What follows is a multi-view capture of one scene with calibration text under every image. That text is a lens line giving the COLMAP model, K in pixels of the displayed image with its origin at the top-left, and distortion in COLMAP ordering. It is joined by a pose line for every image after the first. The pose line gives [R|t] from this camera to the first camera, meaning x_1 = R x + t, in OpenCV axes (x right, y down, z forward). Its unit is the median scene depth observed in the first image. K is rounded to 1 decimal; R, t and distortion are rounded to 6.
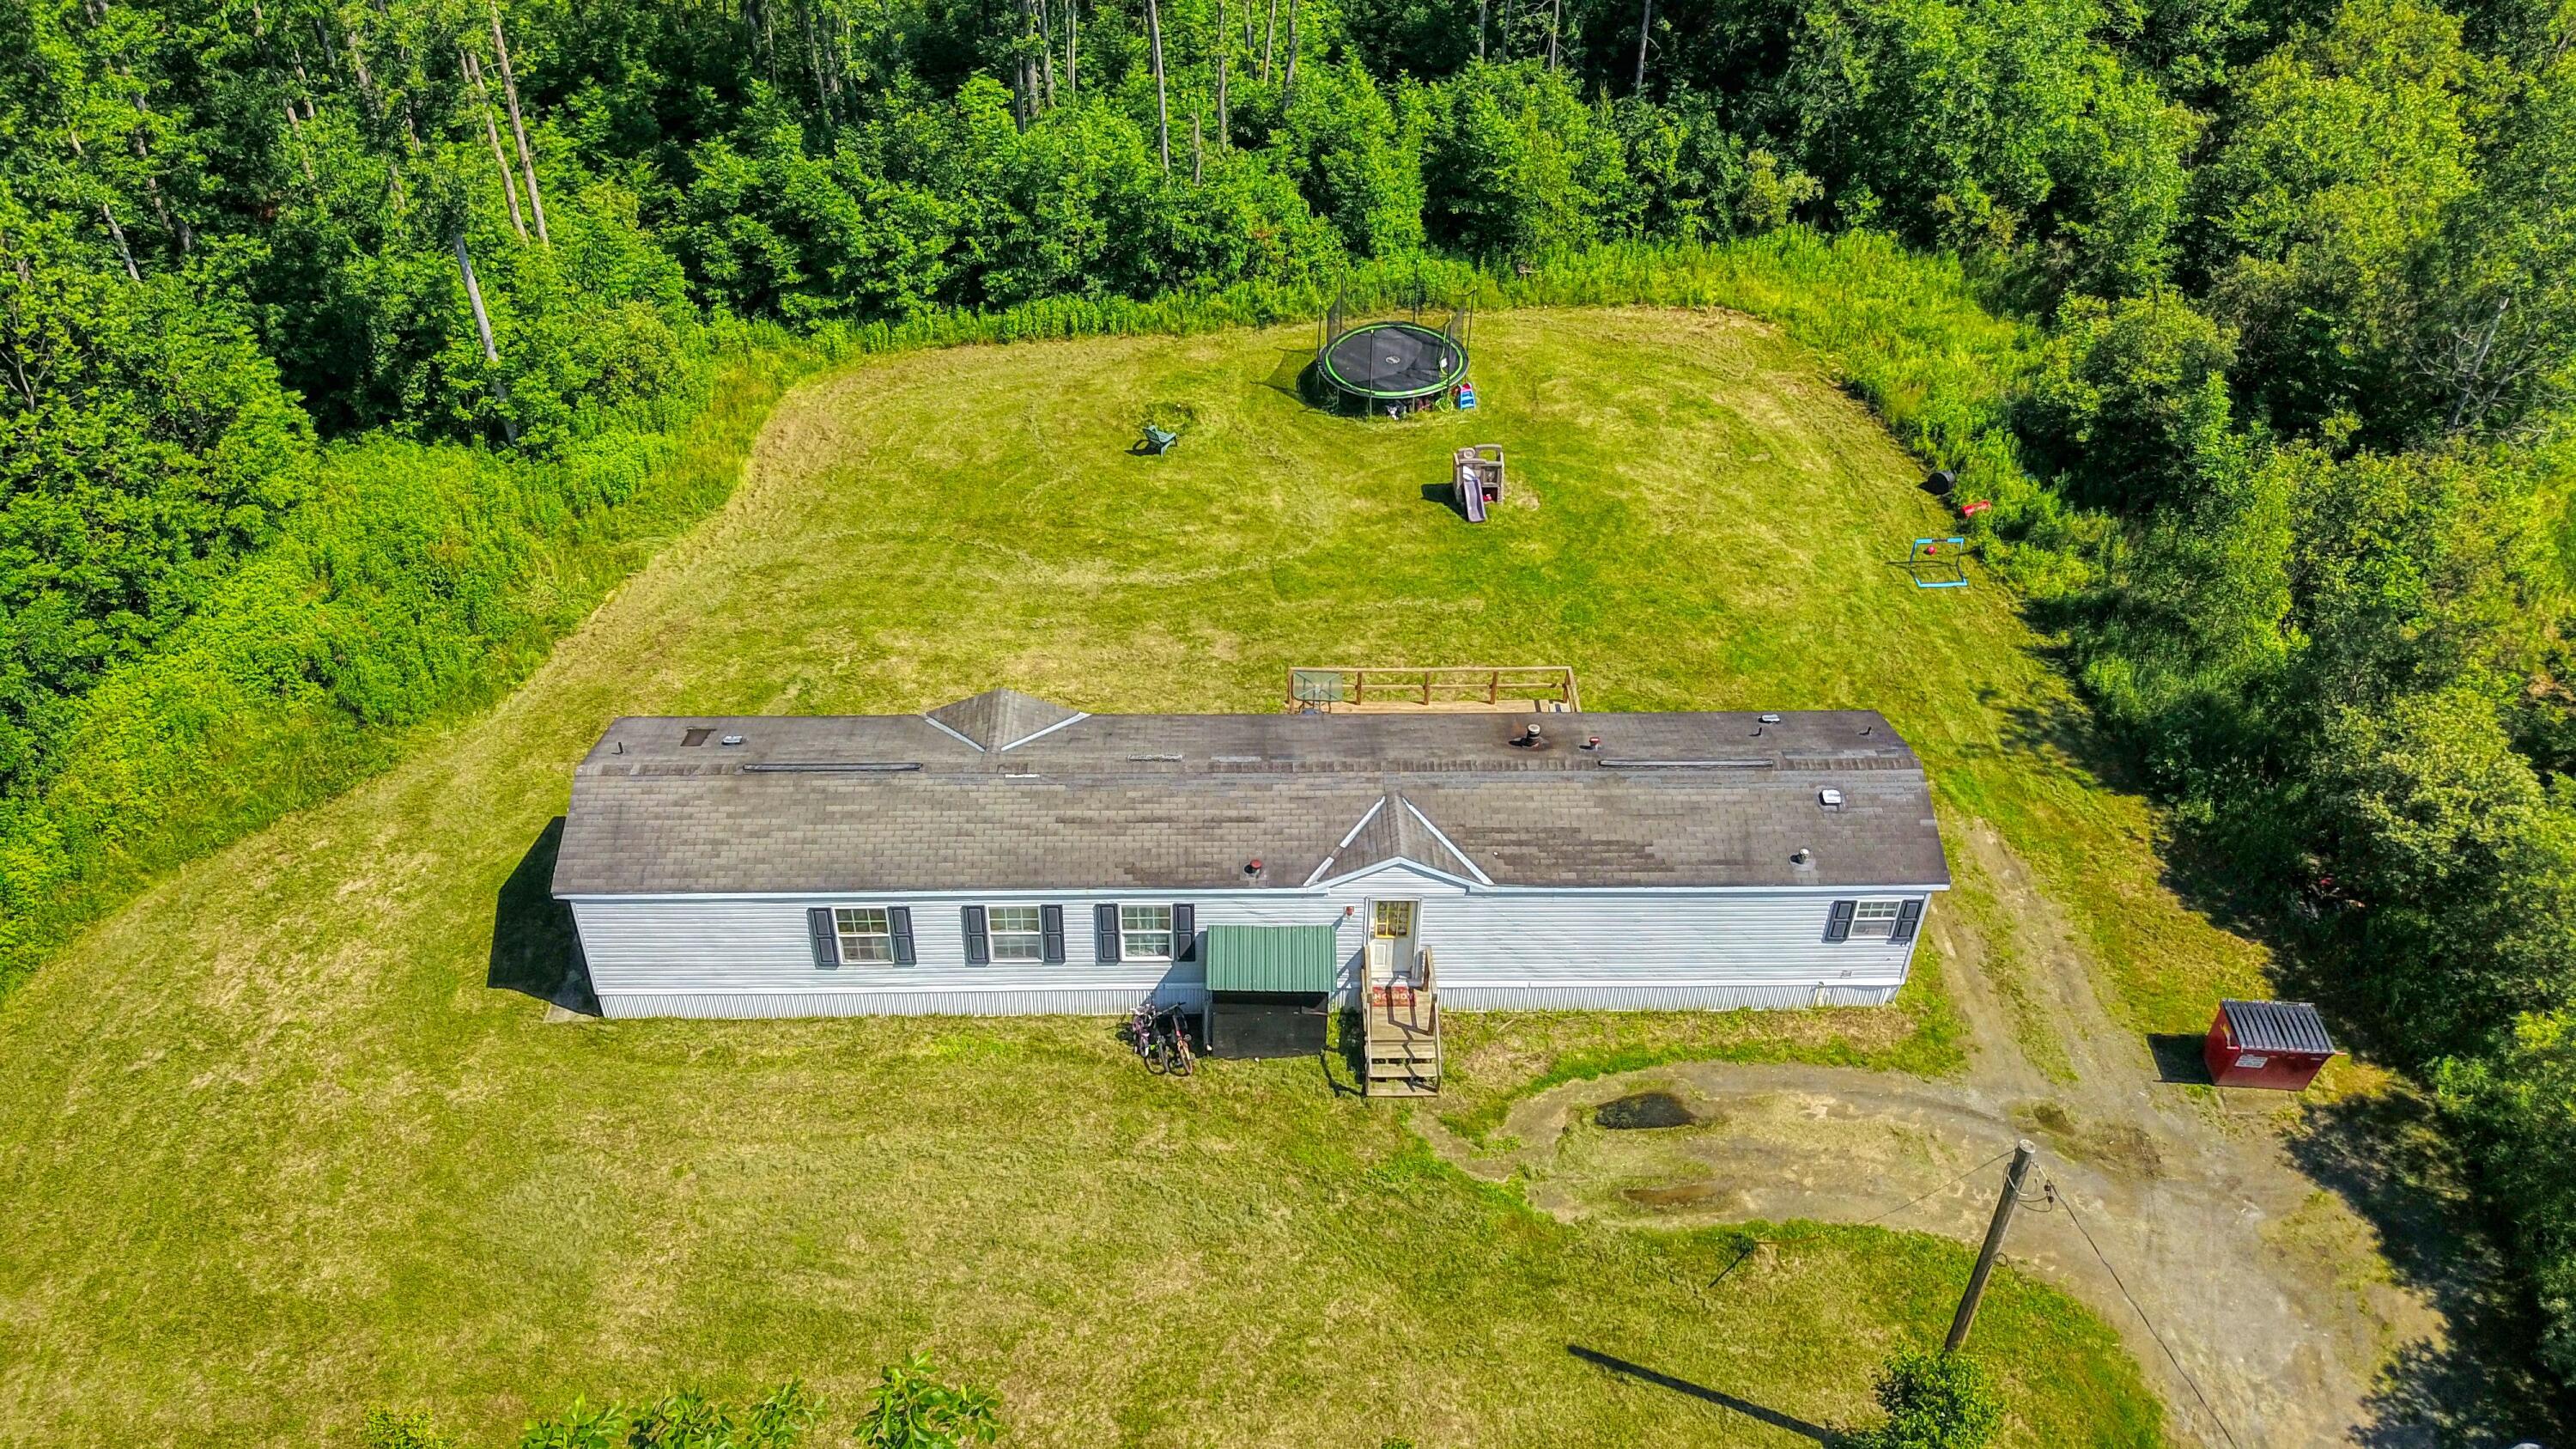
lens RADIAL K [[1976.7, 0, 1280.8], [0, 1976.7, 728.0], [0, 0, 1]] dist [0.004959, -0.011298]
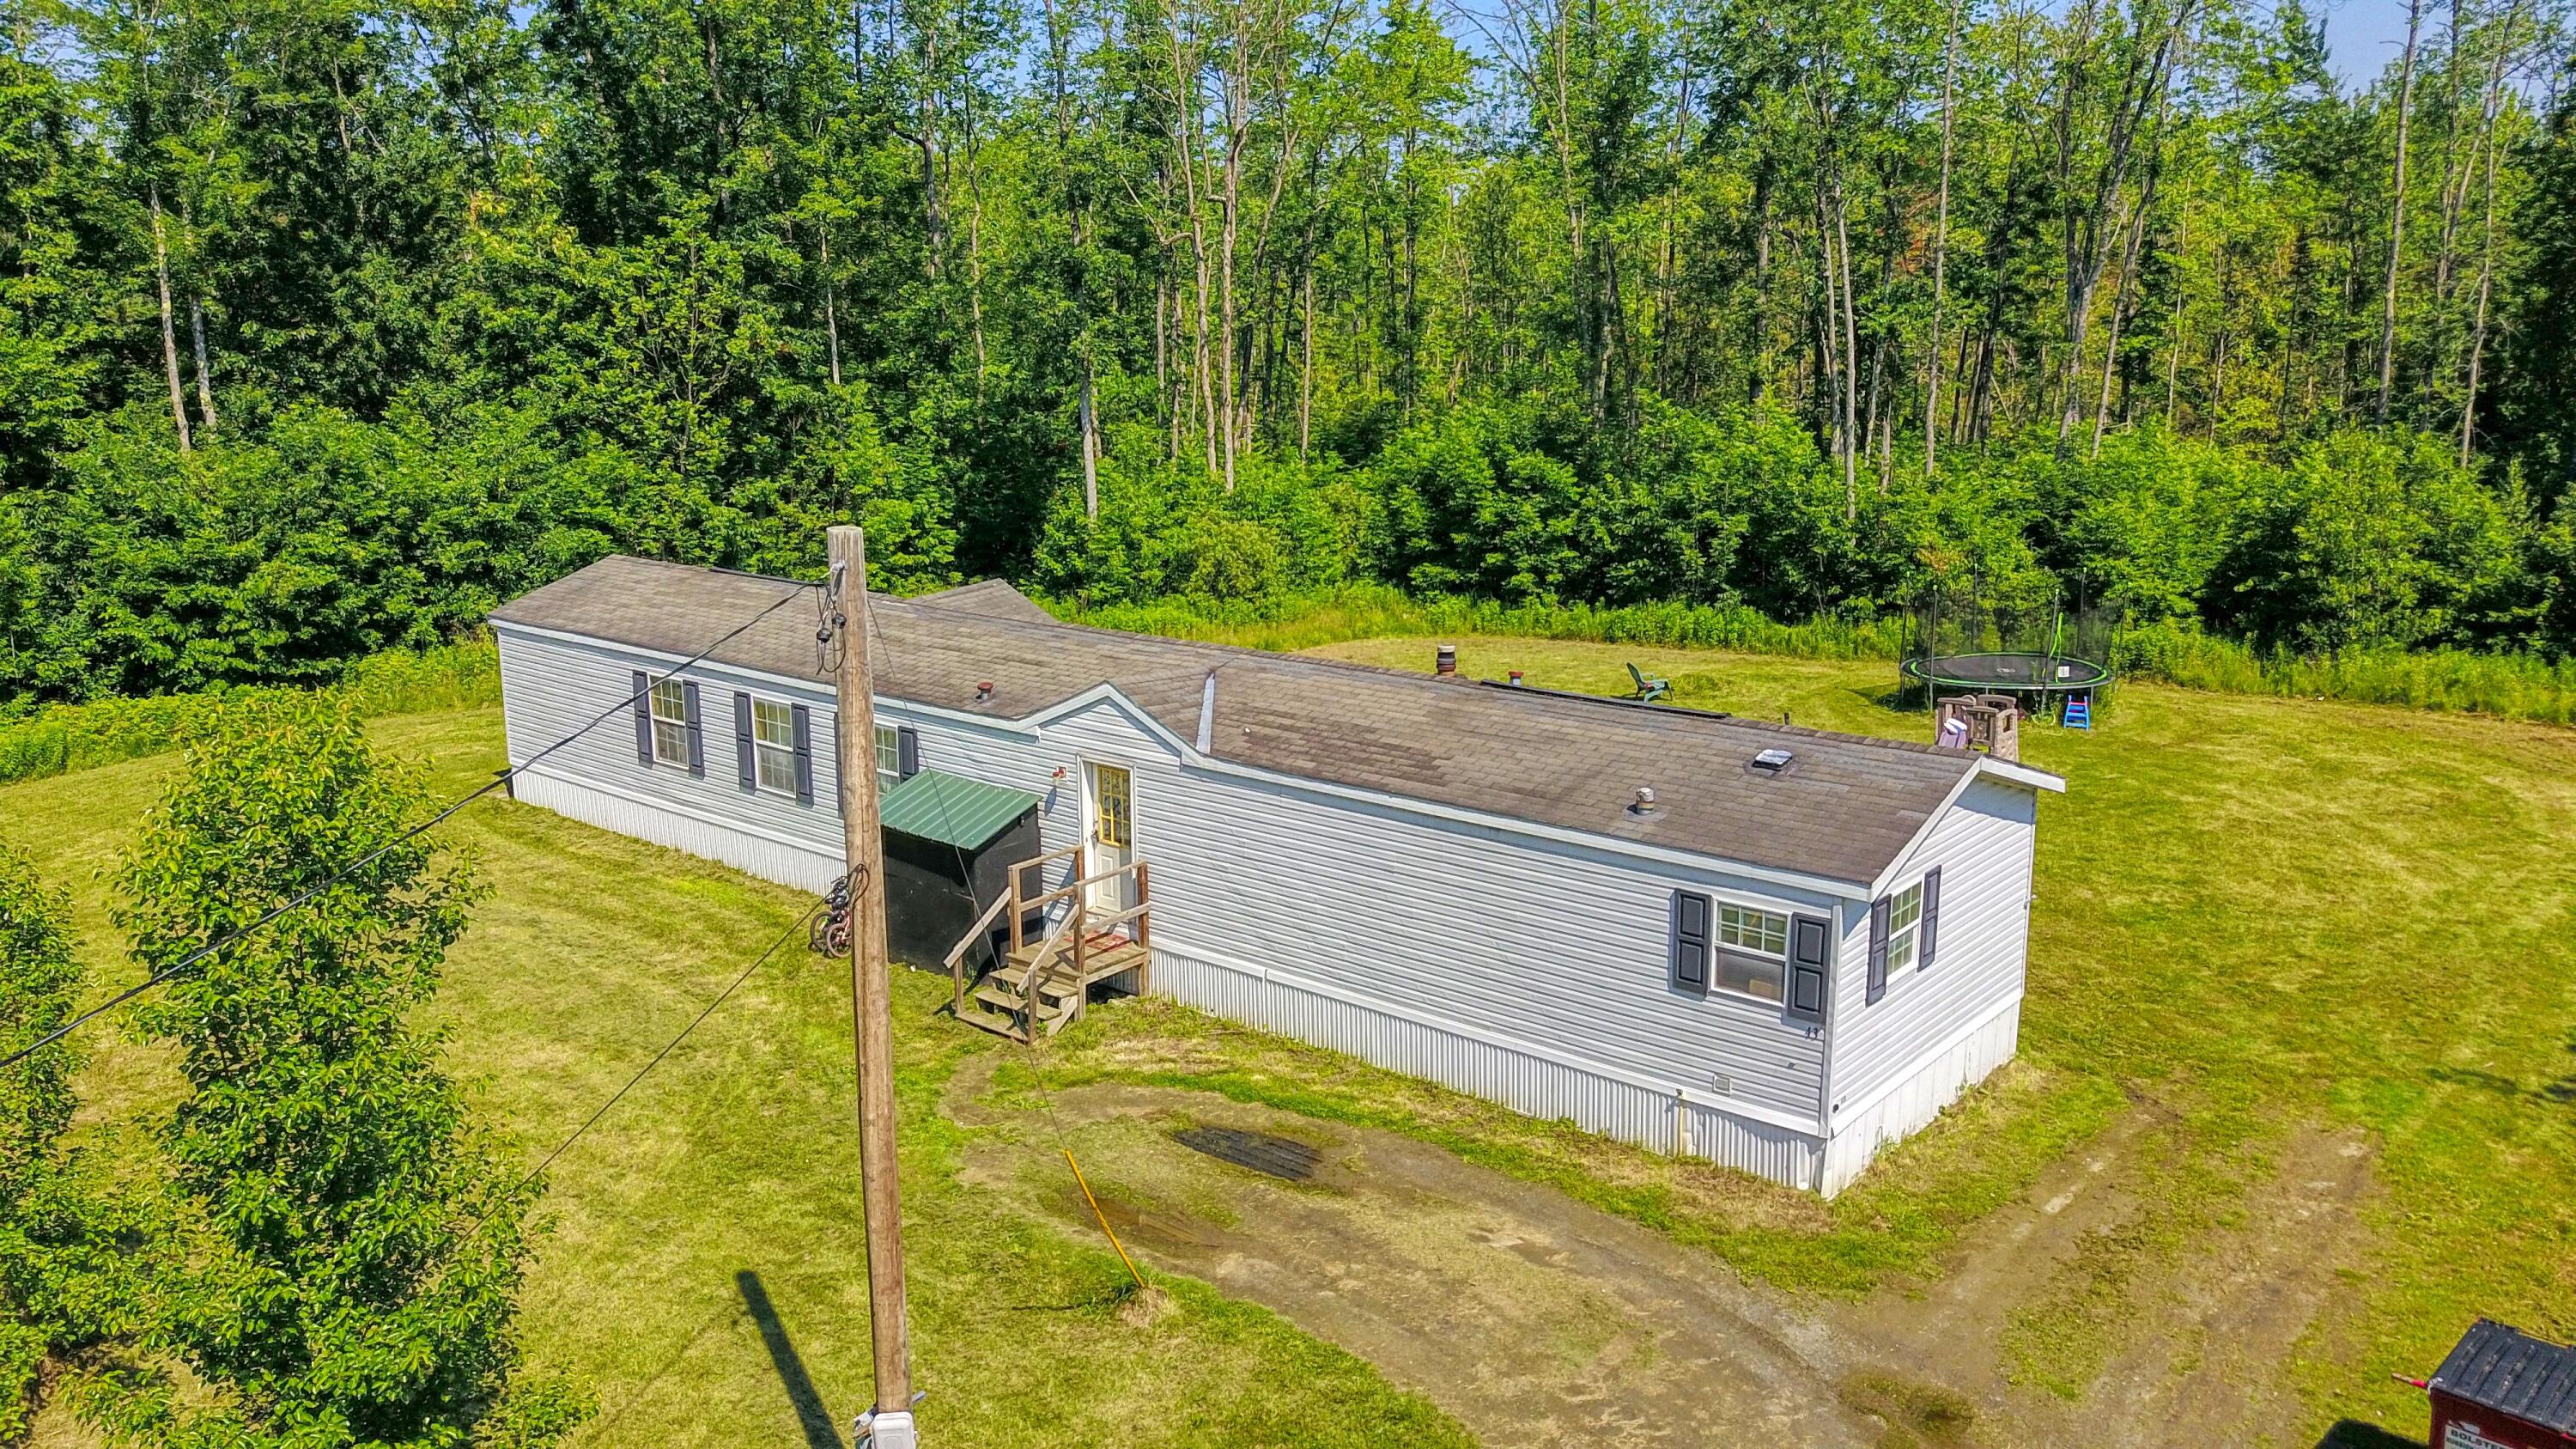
lens RADIAL K [[1976.7, 0, 1273.5], [0, 1976.7, 725.3], [0, 0, 1]] dist [0.004959, -0.011298]
pose [[0.740999, 0.119393, -0.660807, 0.533614], [-0.396840, 0.871700, -0.287502, 0.239713], [0.541700, 0.475273, 0.693308, 0.522097]]
